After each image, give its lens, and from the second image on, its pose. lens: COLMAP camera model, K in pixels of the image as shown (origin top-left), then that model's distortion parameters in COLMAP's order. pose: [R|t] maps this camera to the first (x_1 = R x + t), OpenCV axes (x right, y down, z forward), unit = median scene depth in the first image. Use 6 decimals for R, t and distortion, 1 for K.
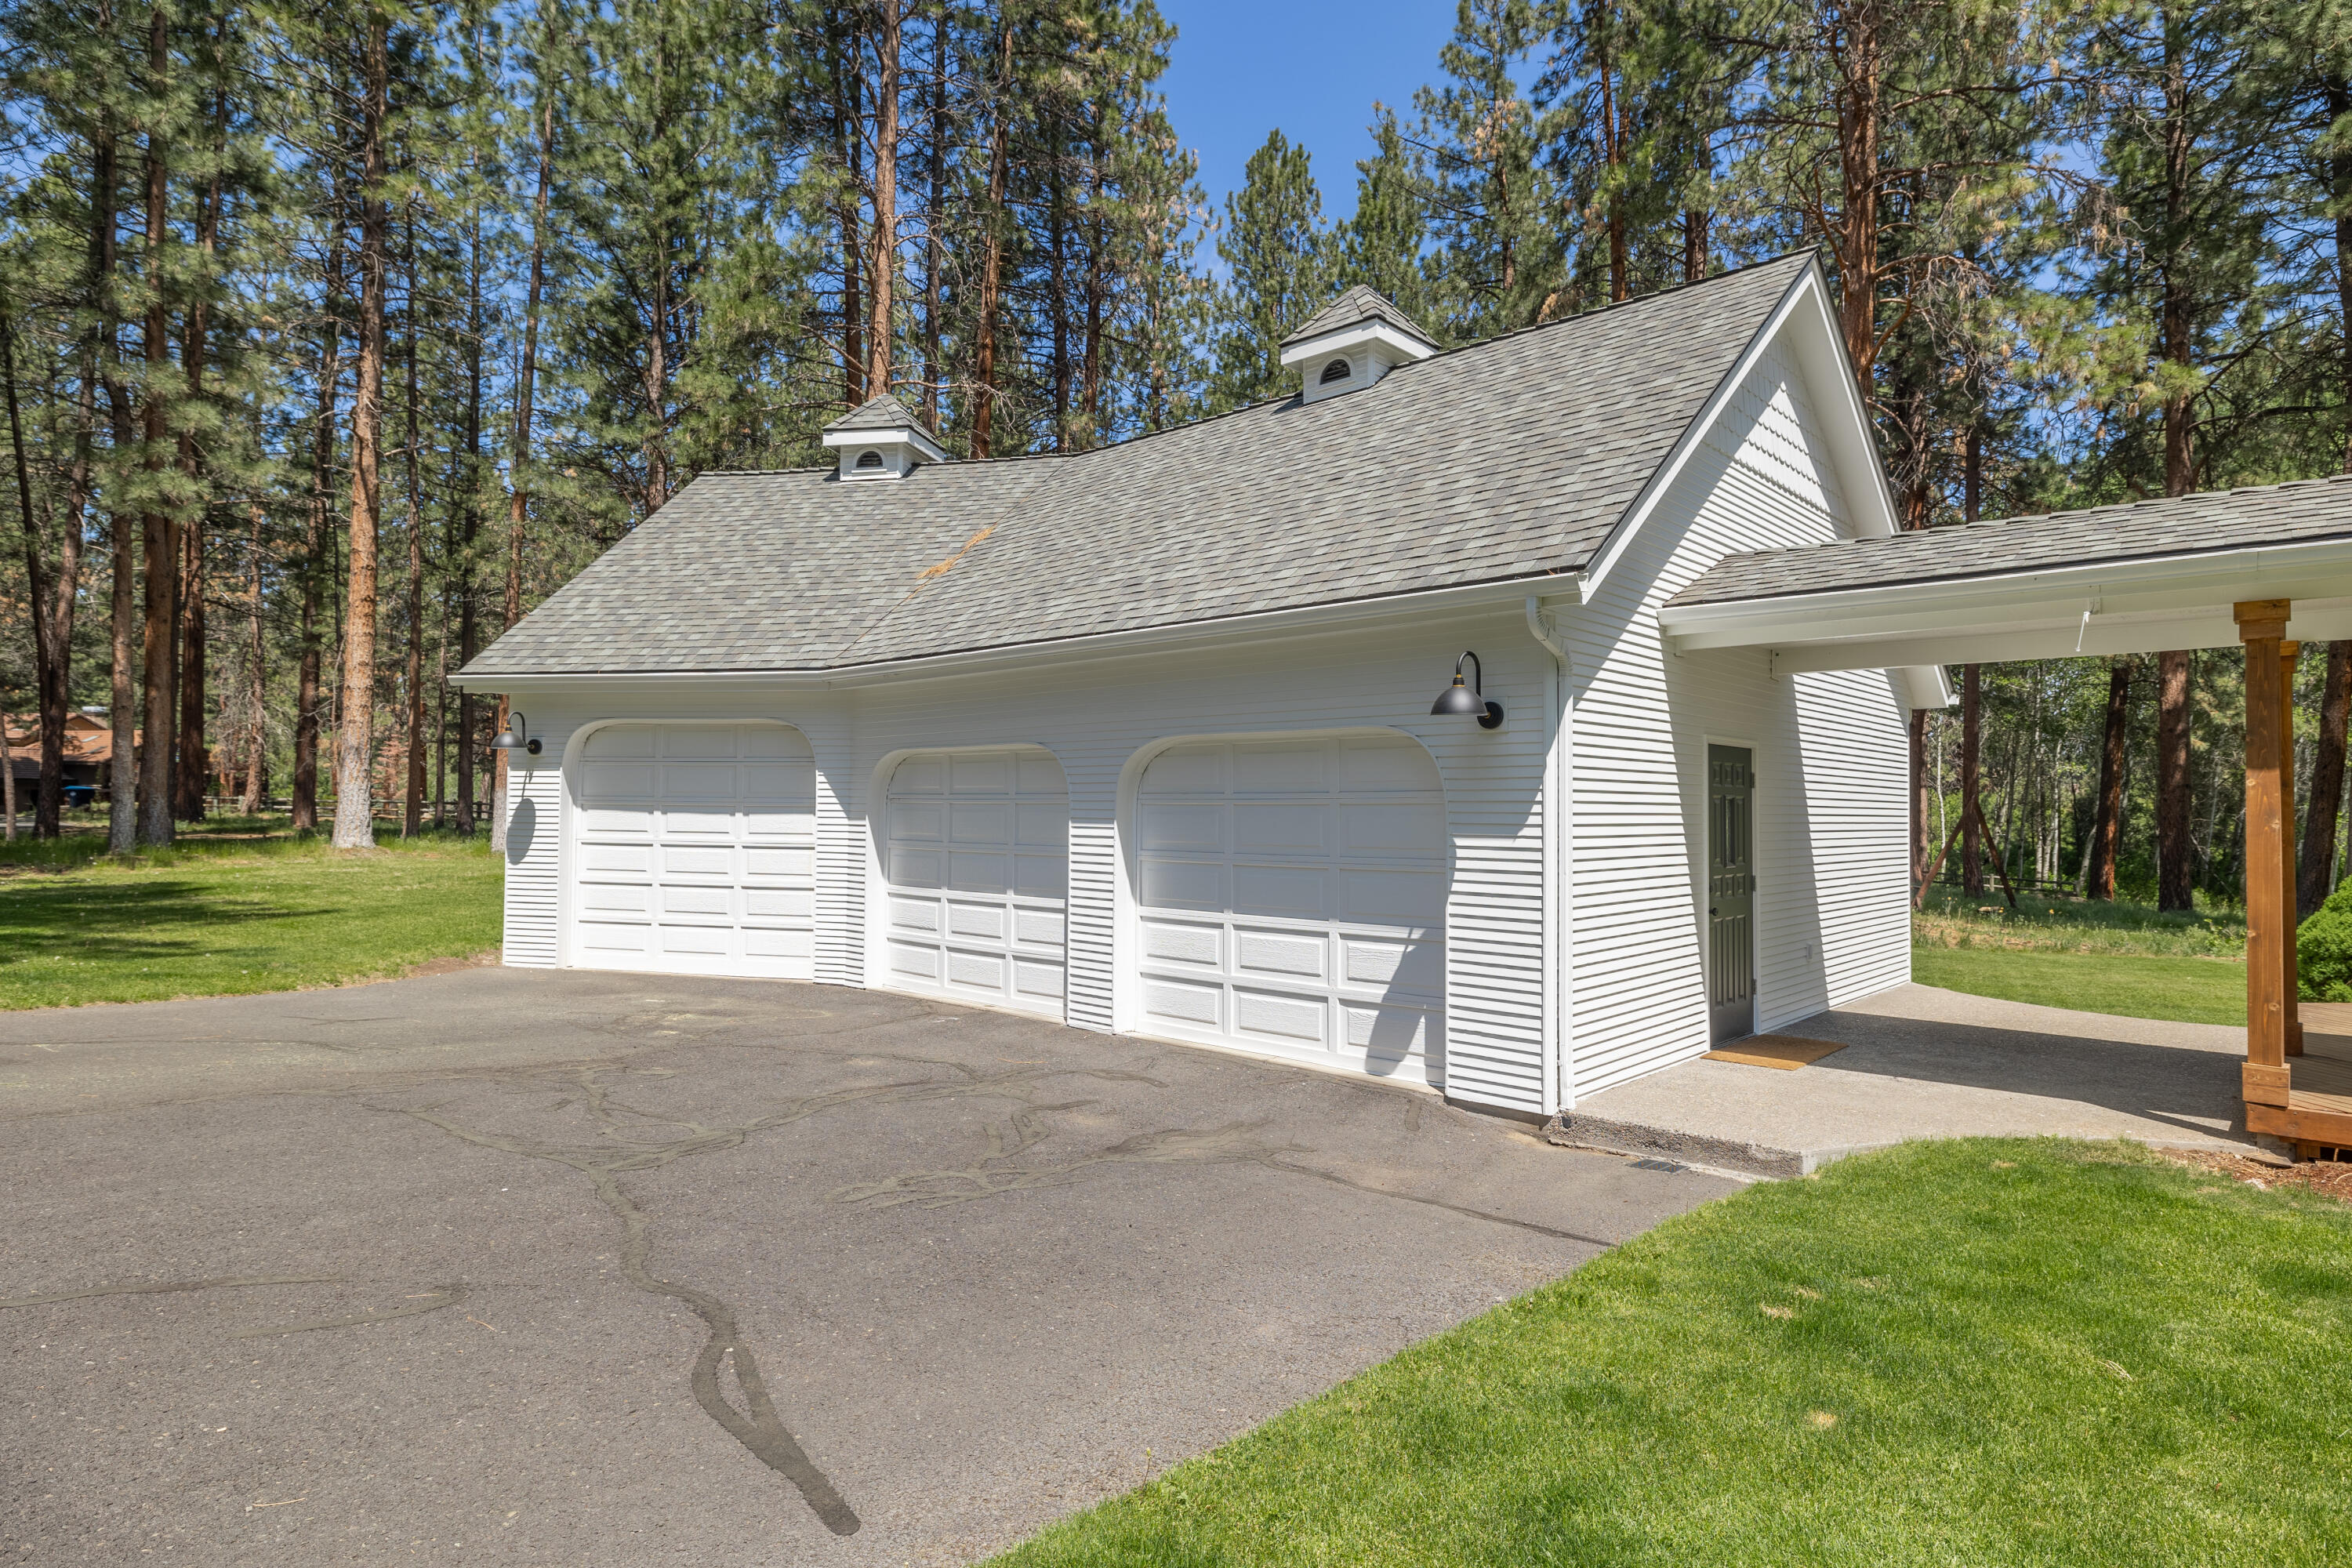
lens RADIAL K [[1245.9, 0, 1176.0], [0, 1245.9, 784.0], [0, 0, 1]] dist [-0.001407, -0.000637]
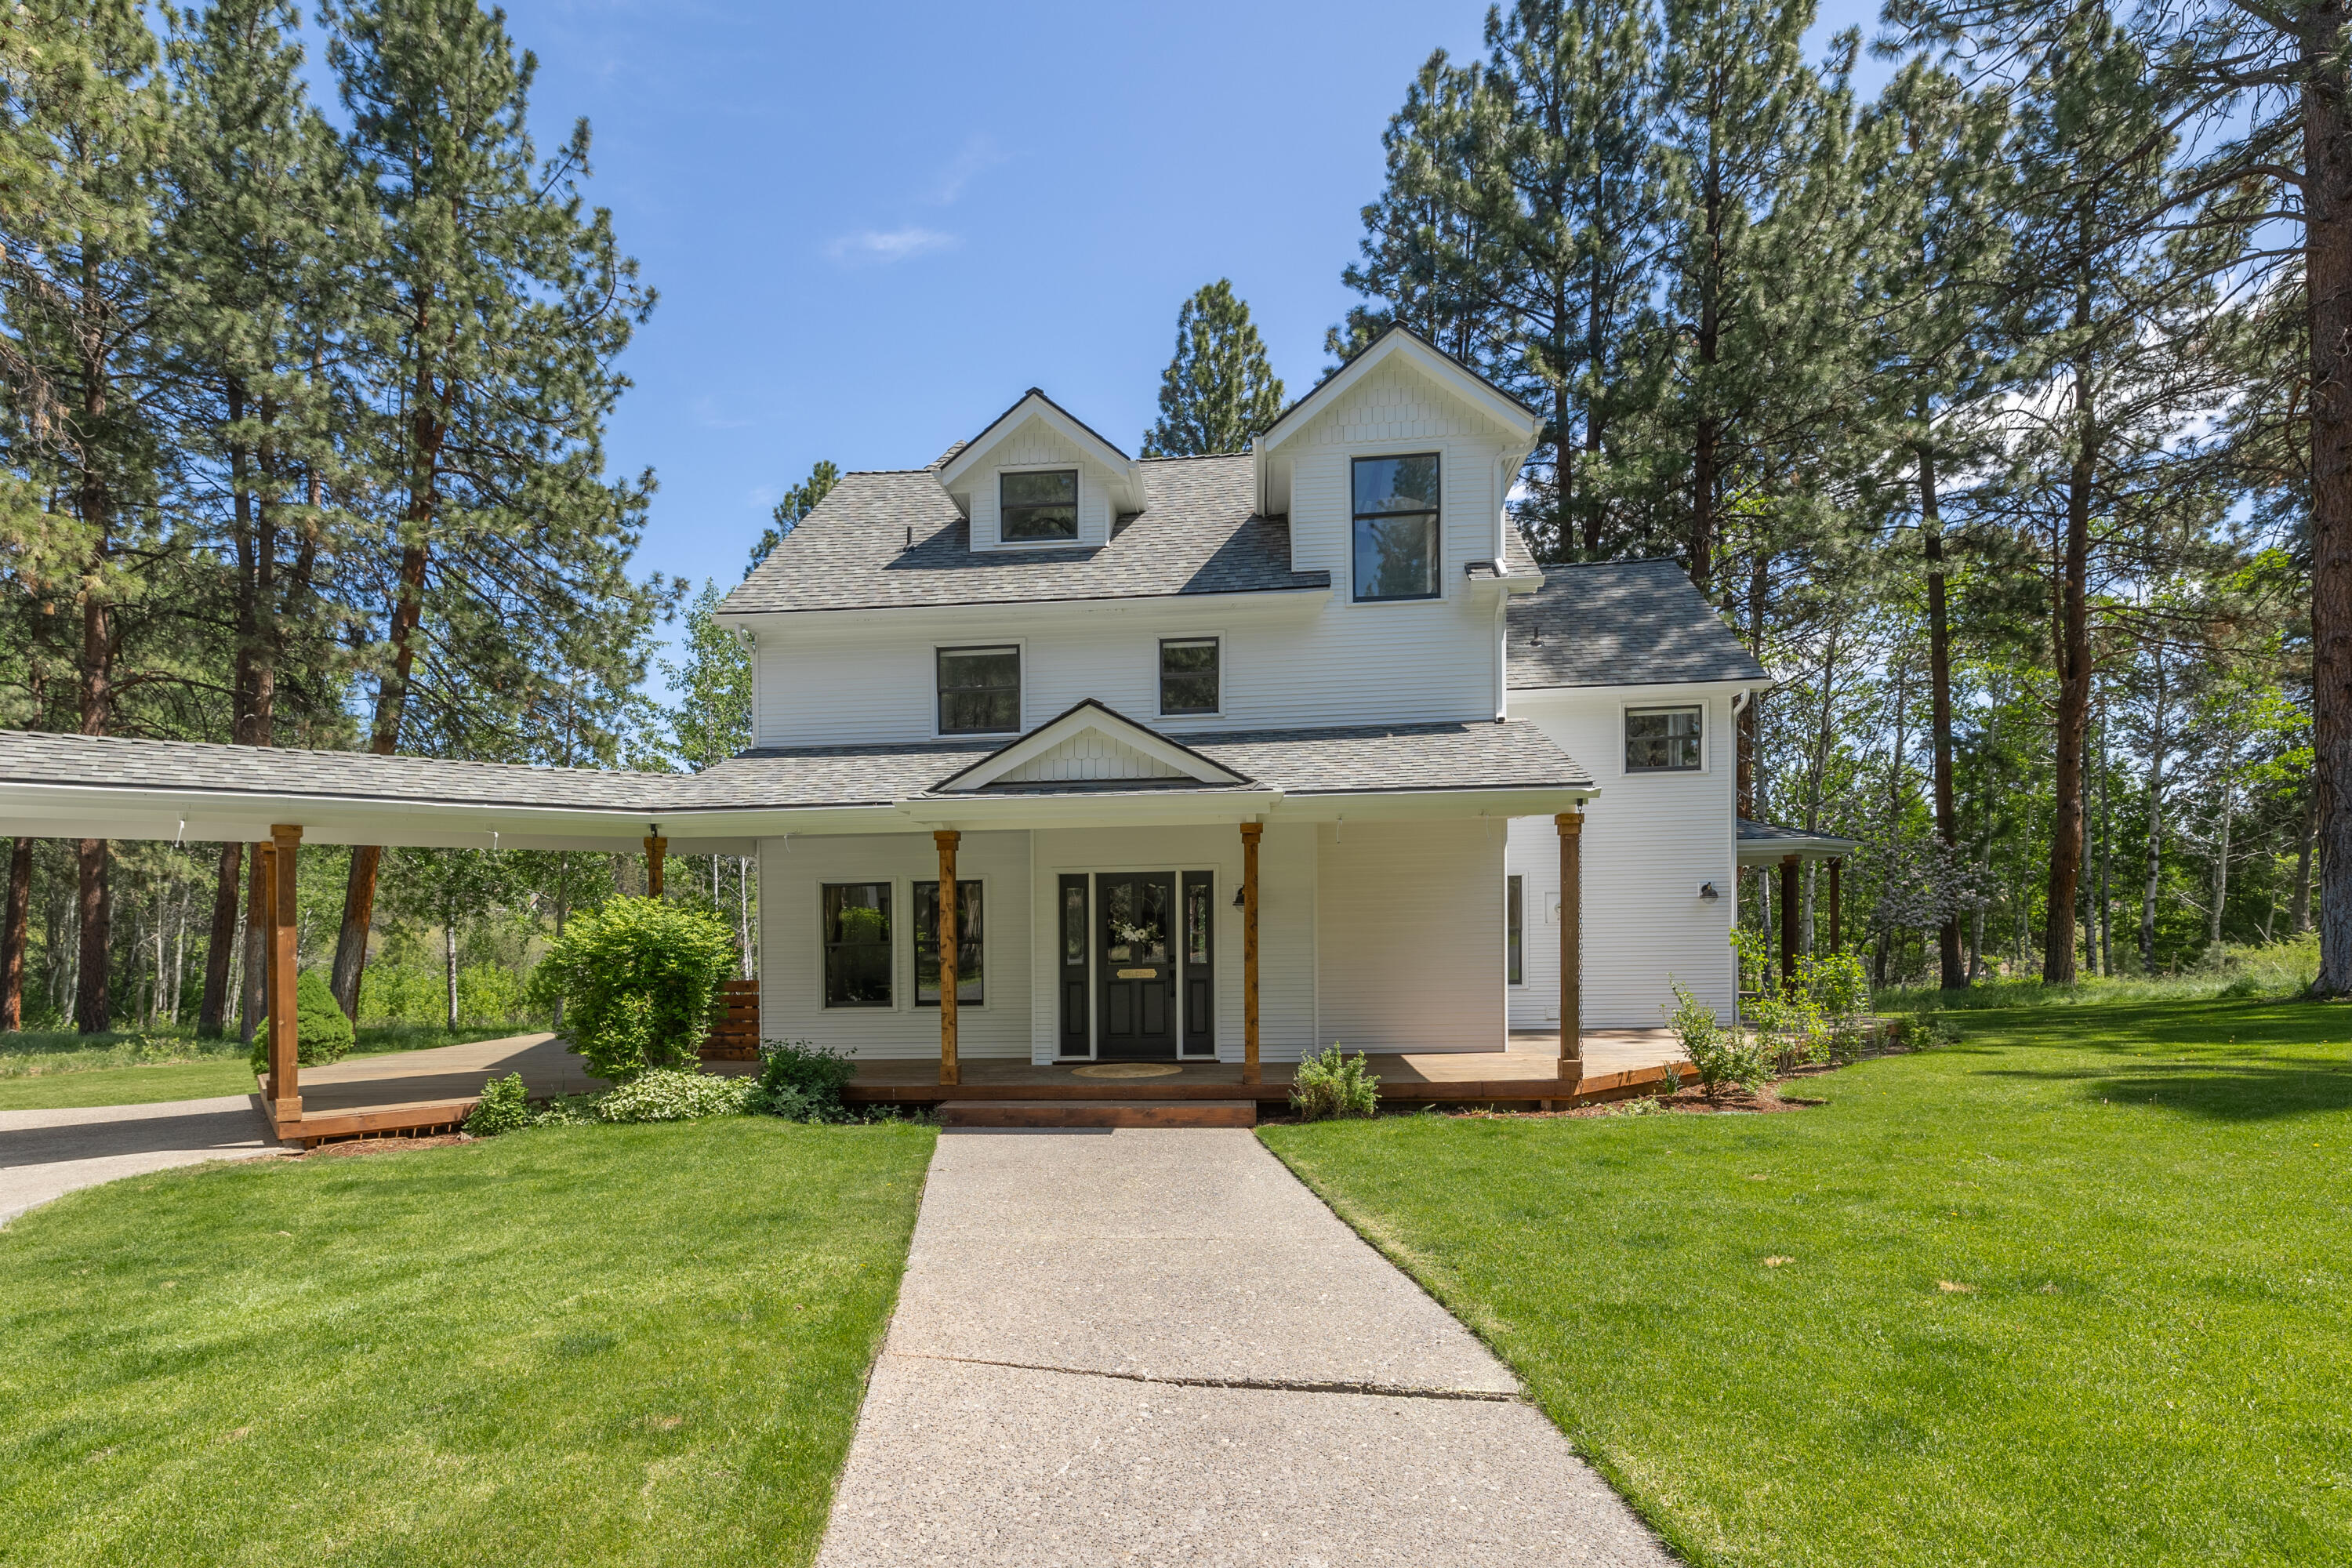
lens RADIAL K [[1155.8, 0, 1137.2], [0, 1155.8, 926.2], [0, 0, 1]] dist [0.002866, 0.001058]
pose [[0.133690, -0.009070, 0.990982, -0.329730], [-0.000475, 0.999957, 0.009217, -0.013424], [-0.991023, -0.001703, 0.133680, -0.218798]]
